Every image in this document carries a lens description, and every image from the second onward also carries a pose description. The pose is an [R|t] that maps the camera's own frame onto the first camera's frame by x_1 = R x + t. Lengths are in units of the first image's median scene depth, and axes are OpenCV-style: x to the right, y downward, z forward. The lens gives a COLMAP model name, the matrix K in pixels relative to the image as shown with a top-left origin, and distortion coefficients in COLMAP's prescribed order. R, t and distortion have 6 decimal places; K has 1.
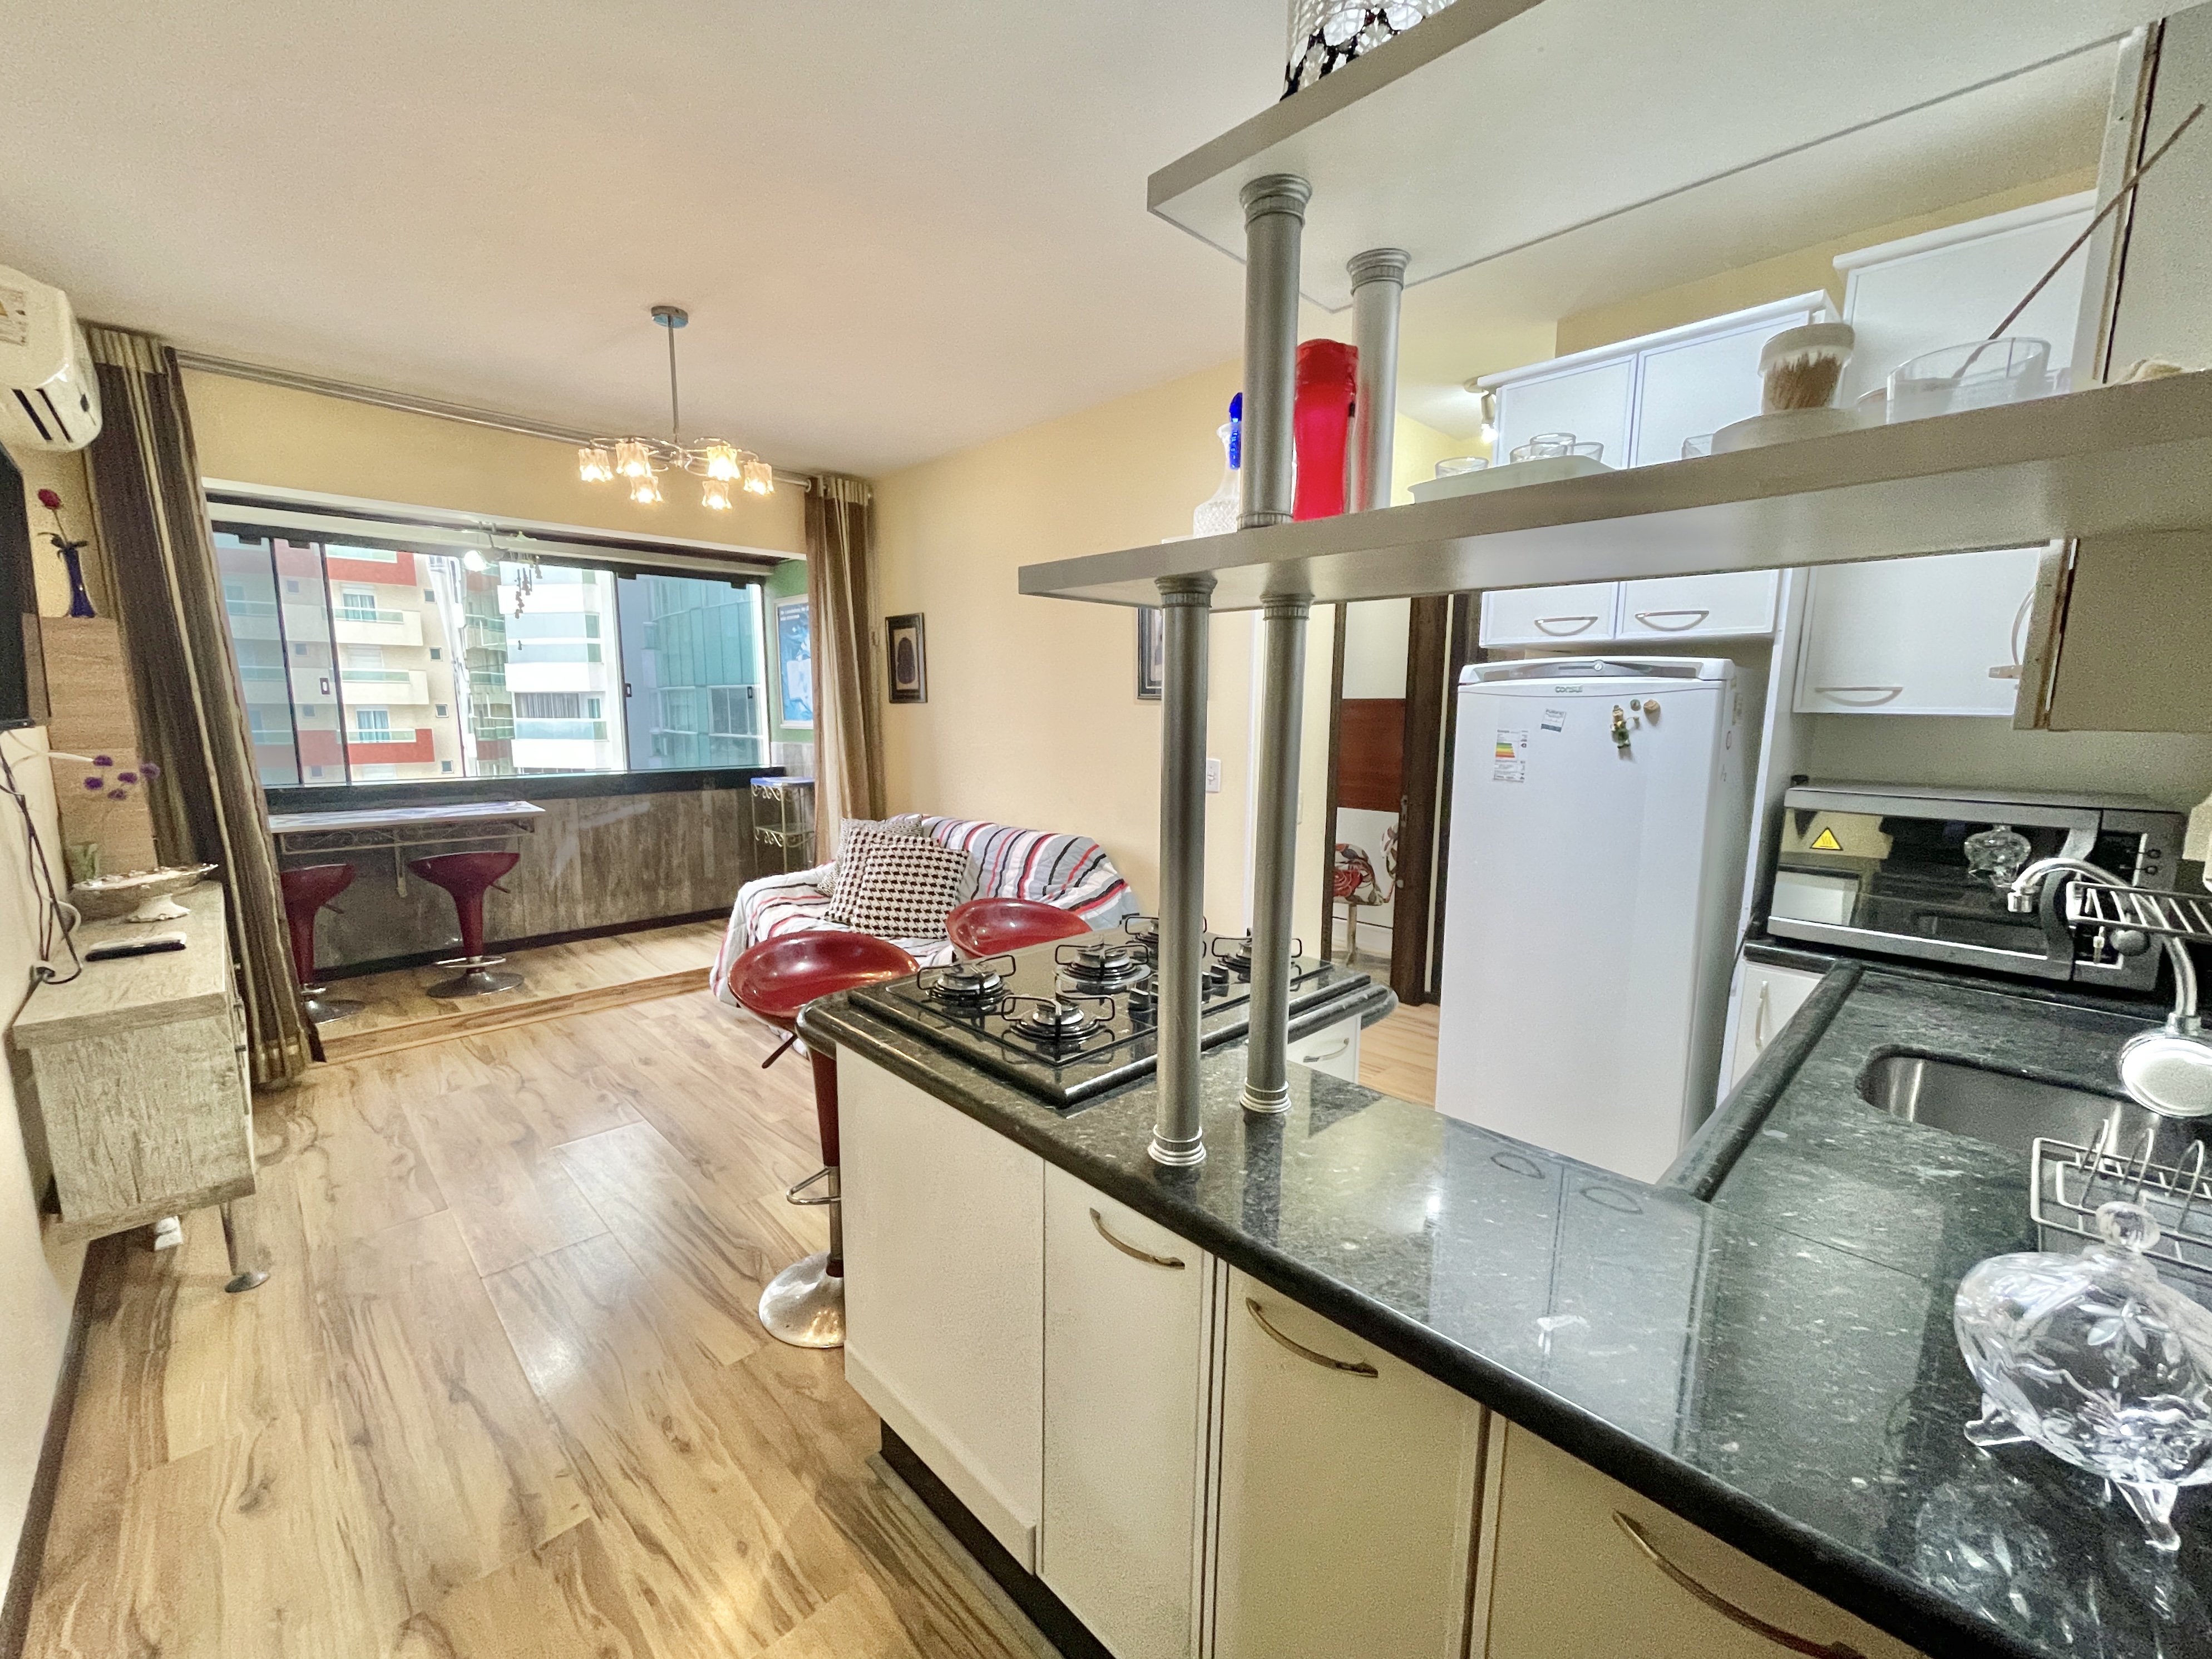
lens RADIAL K [[895.8, 0, 1093.6], [0, 895.8, 843.7], [0, 0, 1]] dist [0.000159, -0.000044]
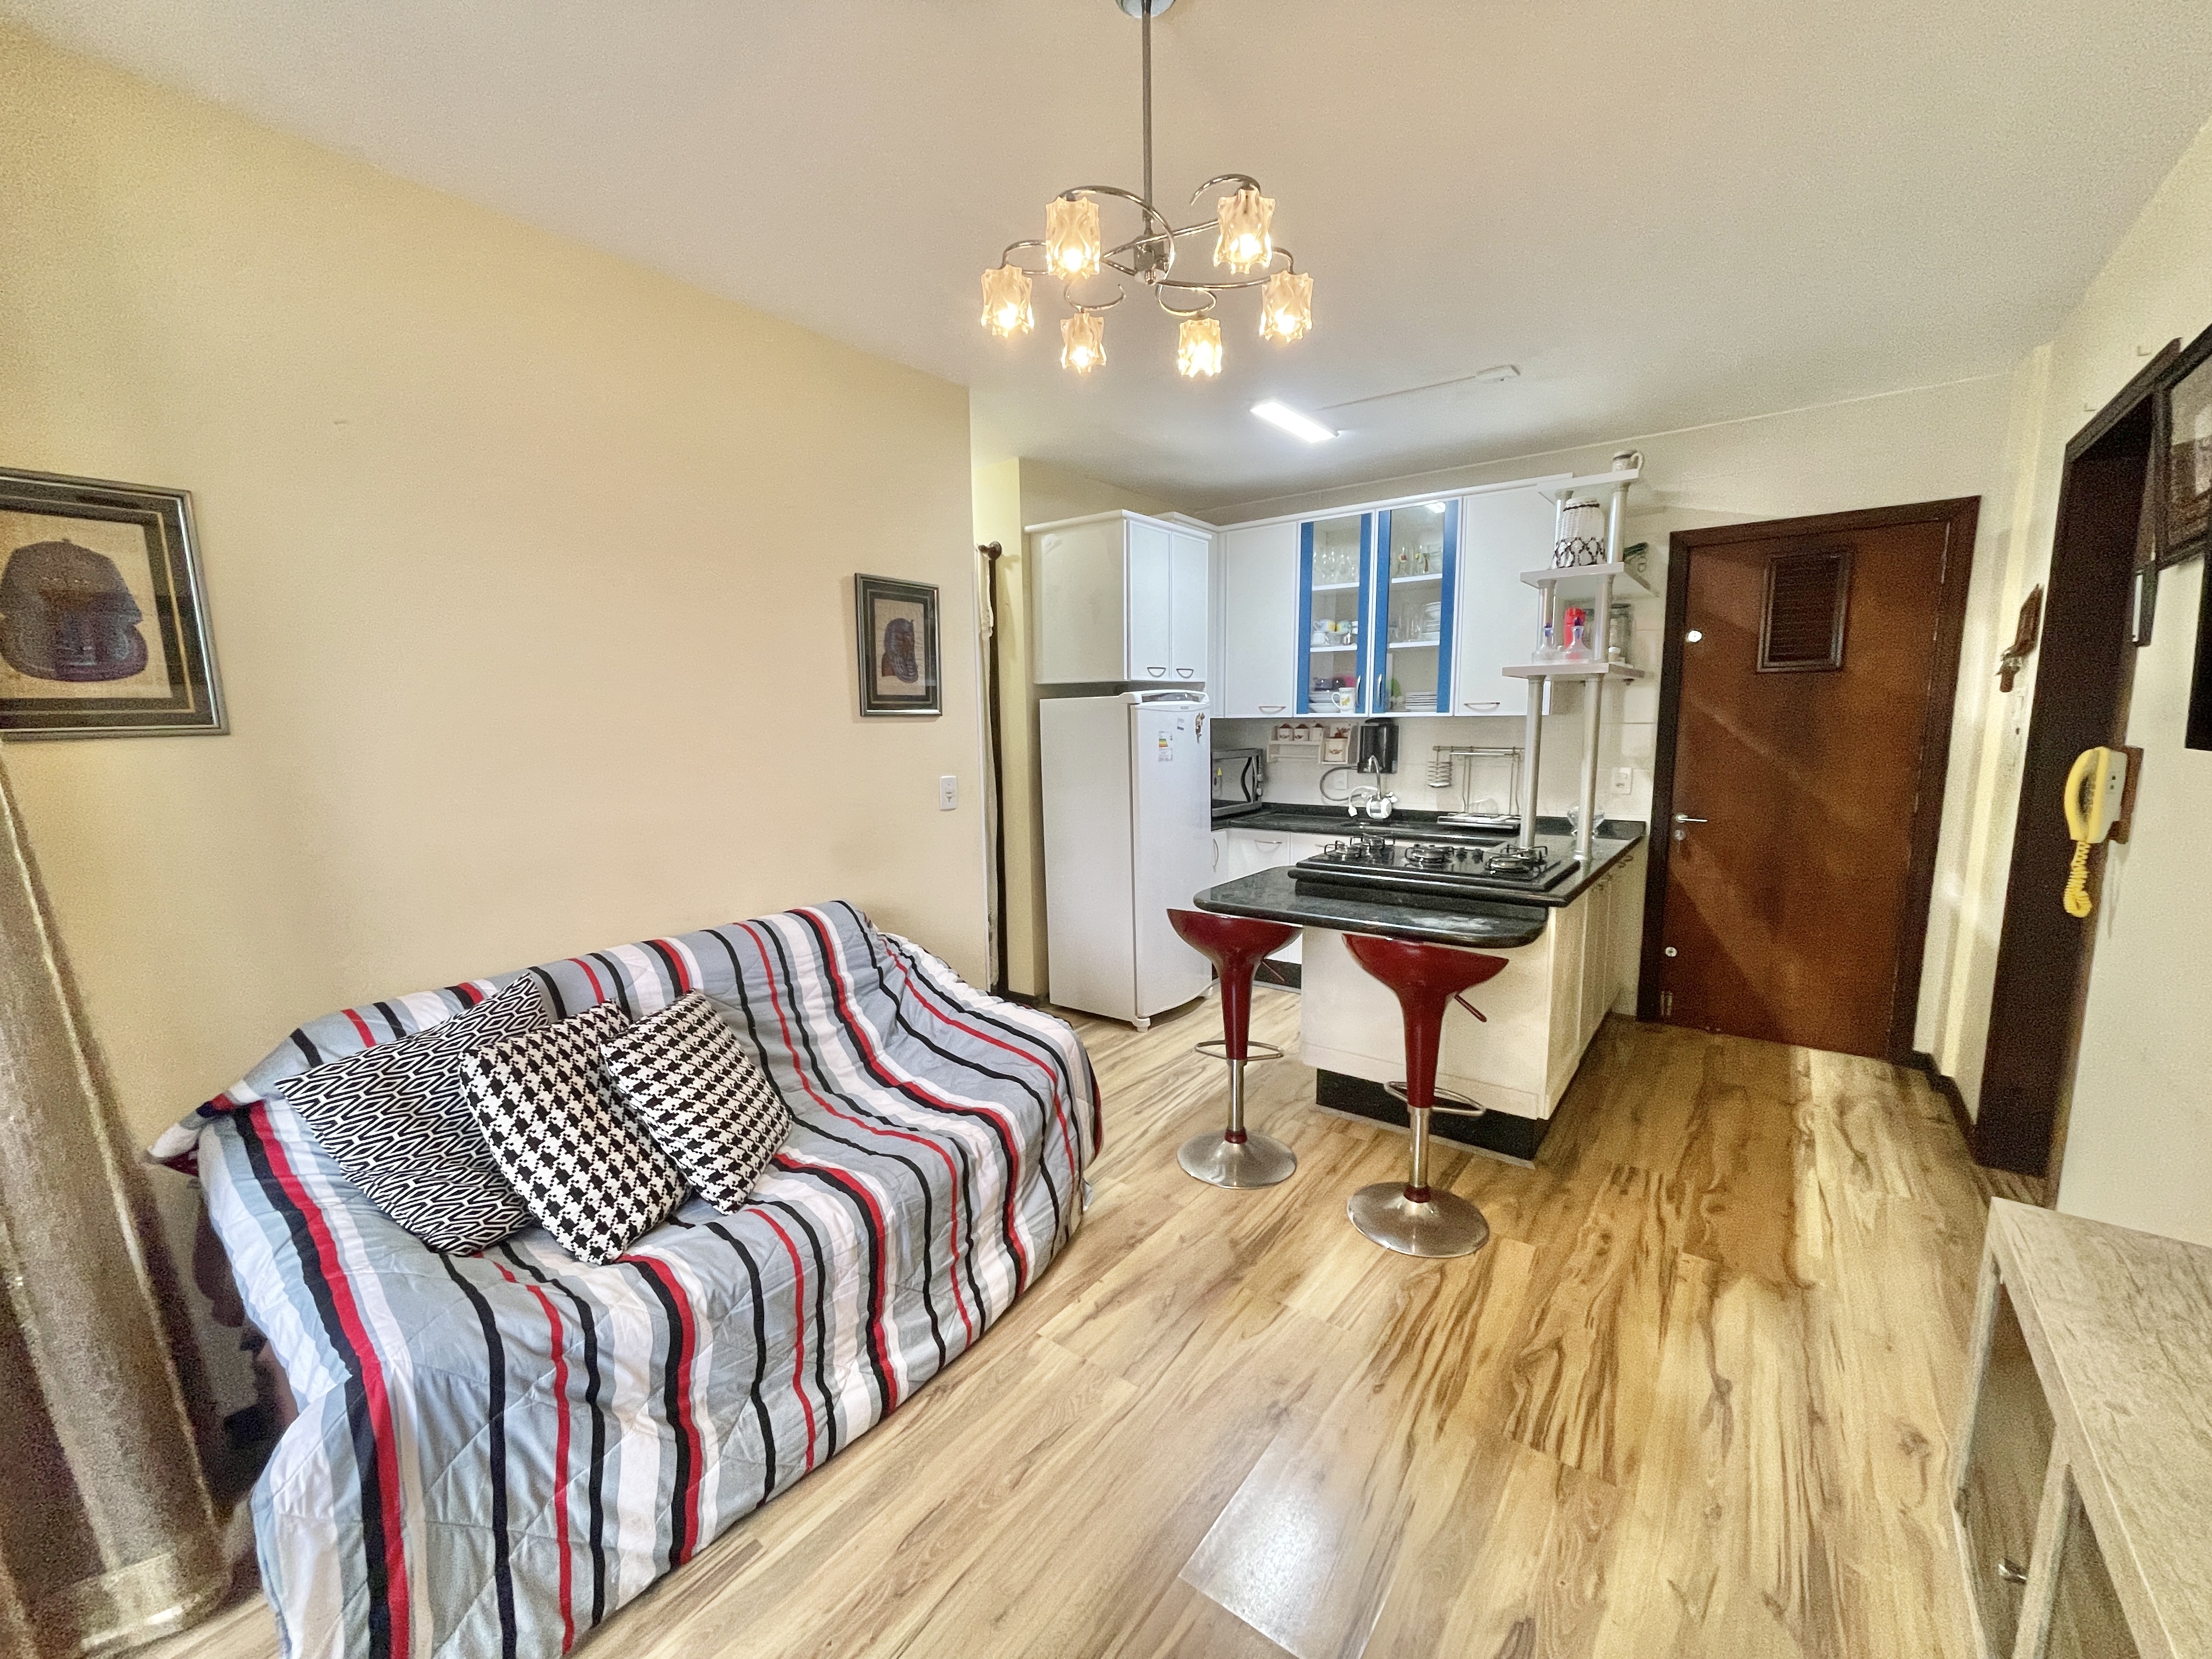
lens RADIAL K [[895.8, 0, 1093.6], [0, 895.8, 843.7], [0, 0, 1]] dist [0.000159, -0.000044]
pose [[-0.143274, -0.144929, 0.979014, -1.515104], [0.160921, 0.972644, 0.167536, -0.279885], [-0.976513, 0.181547, -0.116033, 1.702468]]
